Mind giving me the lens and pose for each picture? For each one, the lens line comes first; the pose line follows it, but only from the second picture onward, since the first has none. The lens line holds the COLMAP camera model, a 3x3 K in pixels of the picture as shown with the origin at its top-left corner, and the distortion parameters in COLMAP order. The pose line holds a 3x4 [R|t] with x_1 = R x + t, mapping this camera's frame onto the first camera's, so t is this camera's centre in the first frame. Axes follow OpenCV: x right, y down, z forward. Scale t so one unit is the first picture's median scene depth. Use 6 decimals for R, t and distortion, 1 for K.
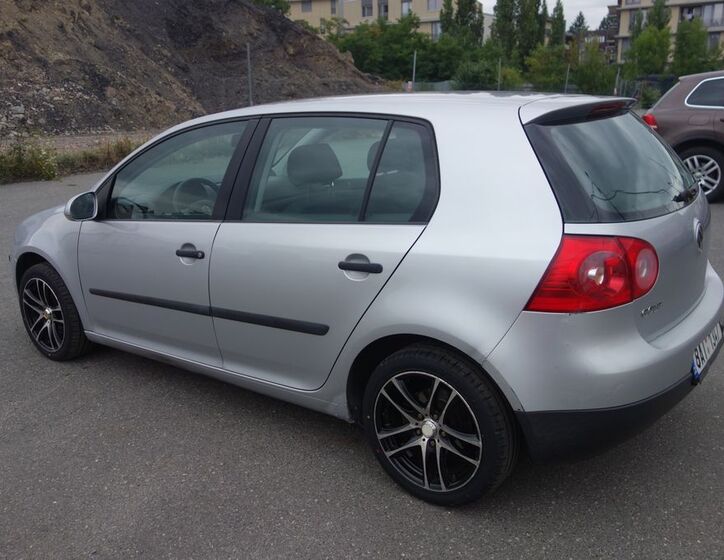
lens RADIAL K [[668.4, 0, 363.3], [0, 668.4, 278.8], [0, 0, 1]] dist [-0.000692, -0.001219]
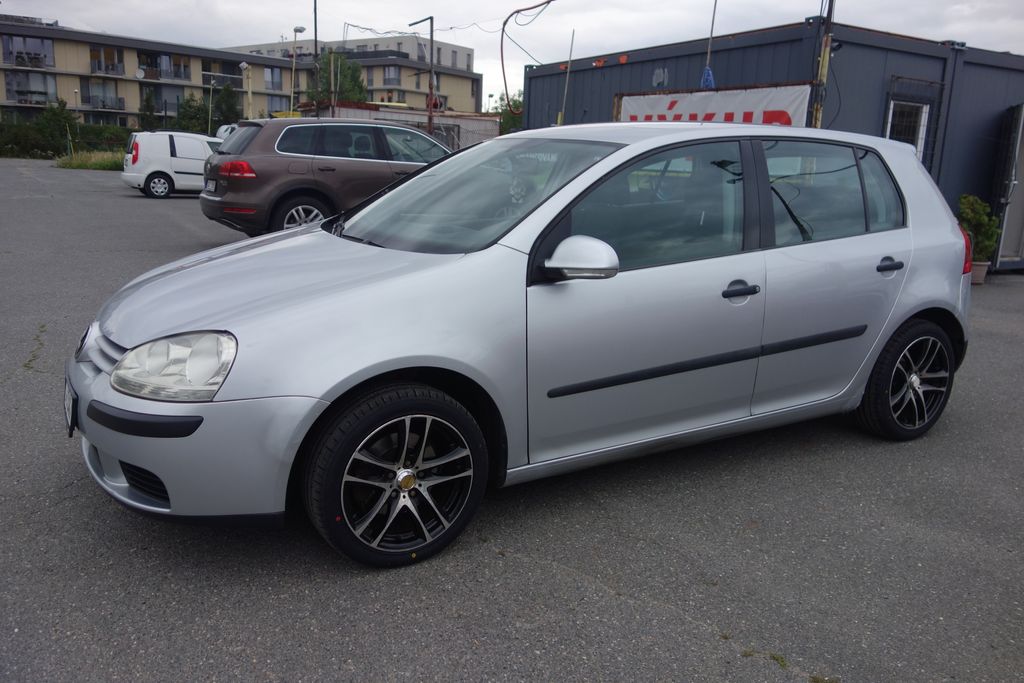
lens RADIAL K [[814.6, 0, 509.2], [0, 814.6, 339.2], [0, 0, 1]] dist [0.002817, -0.001470]
pose [[0.388609, -0.164554, 0.906590, -0.182105], [0.202119, 0.975183, 0.090367, -0.018070], [-0.898961, 0.148121, 0.412224, 0.114744]]
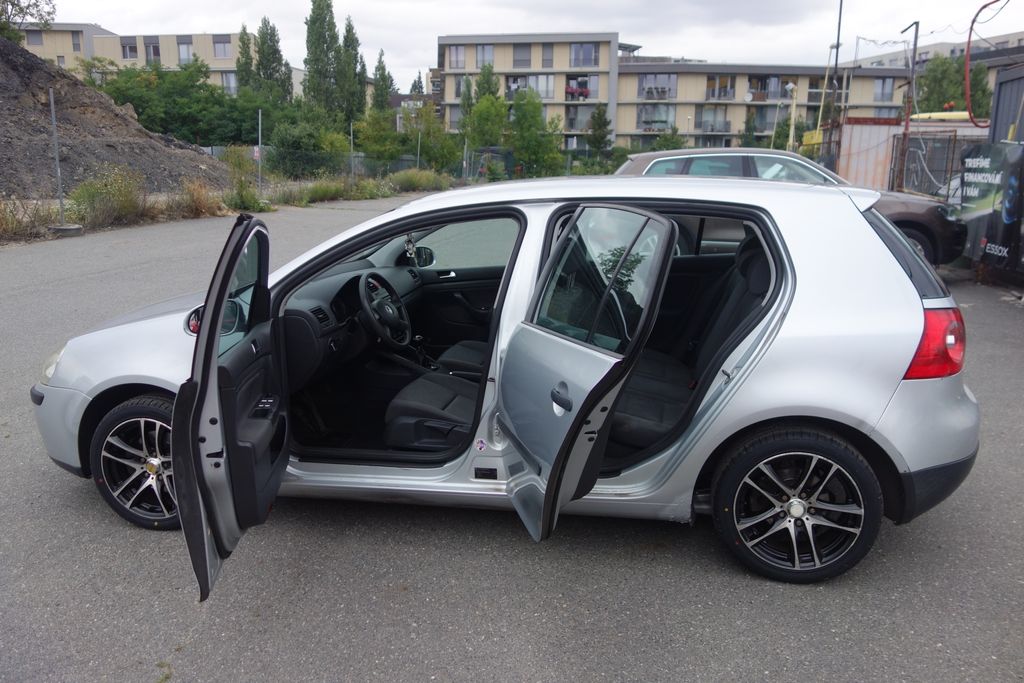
lens RADIAL K [[813.3, 0, 511.8], [0, 813.3, 340.2], [0, 0, 1]] dist [0.007138, -0.003597]
pose [[0.900675, -0.069369, 0.428919, -0.088145], [0.093135, 0.995051, -0.034643, -0.002998], [-0.424393, 0.071150, 0.902678, 0.005643]]
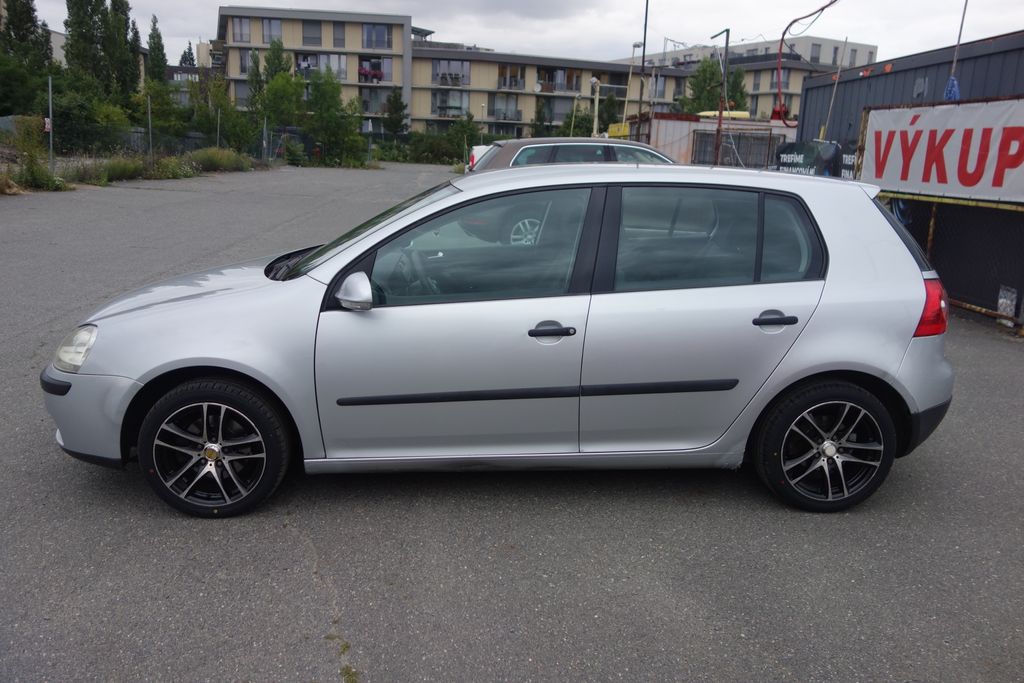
lens RADIAL K [[814.9, 0, 510.5], [0, 814.9, 338.5], [0, 0, 1]] dist [0.004153, 0.001279]
pose [[0.760320, -0.100529, 0.641723, -0.138156], [0.123494, 0.992303, 0.009132, -0.006281], [-0.637701, 0.072306, 0.766882, 0.025055]]
